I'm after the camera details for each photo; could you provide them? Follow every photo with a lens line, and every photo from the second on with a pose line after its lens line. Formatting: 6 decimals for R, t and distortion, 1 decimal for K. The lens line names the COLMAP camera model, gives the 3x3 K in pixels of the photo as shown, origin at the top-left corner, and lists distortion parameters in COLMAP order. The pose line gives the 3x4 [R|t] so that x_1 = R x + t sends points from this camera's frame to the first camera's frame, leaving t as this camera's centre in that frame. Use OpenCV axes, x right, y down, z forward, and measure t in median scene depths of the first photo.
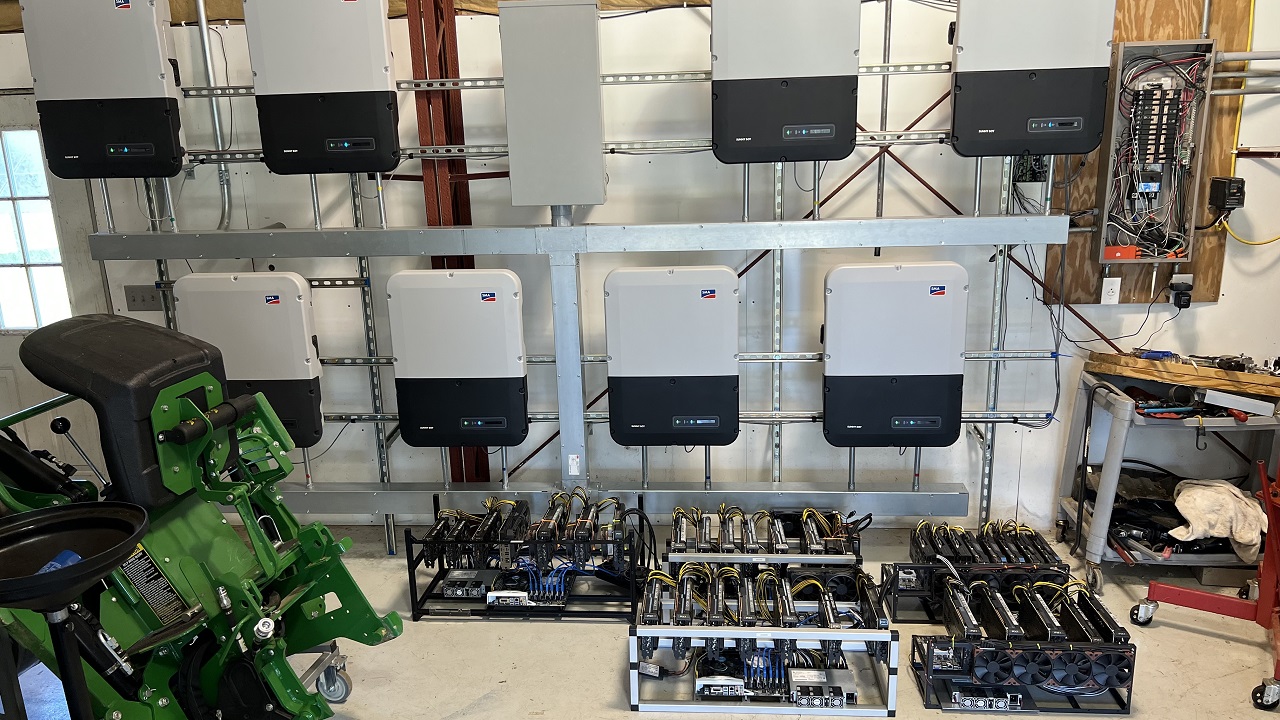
lens RADIAL K [[941.4, 0, 640.0], [0, 941.4, 360.0], [0, 0, 1]] dist [-0.072785, -0.000287]
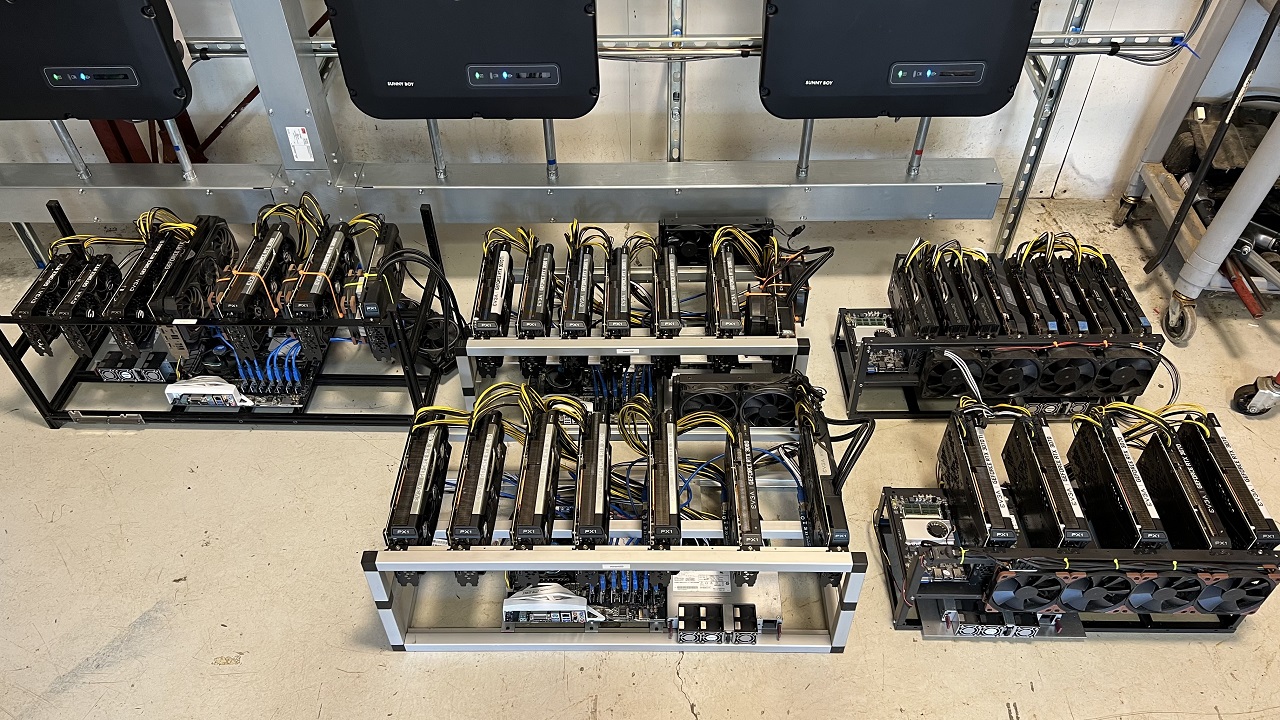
lens RADIAL K [[941.6, 0, 640.0], [0, 941.6, 360.0], [0, 0, 1]] dist [0.011994, -0.003795]
pose [[0.997843, -0.027942, 0.059407, 0.093361], [-0.006757, 0.856383, 0.516296, -0.067680], [-0.065301, -0.515584, 0.854347, 0.476417]]
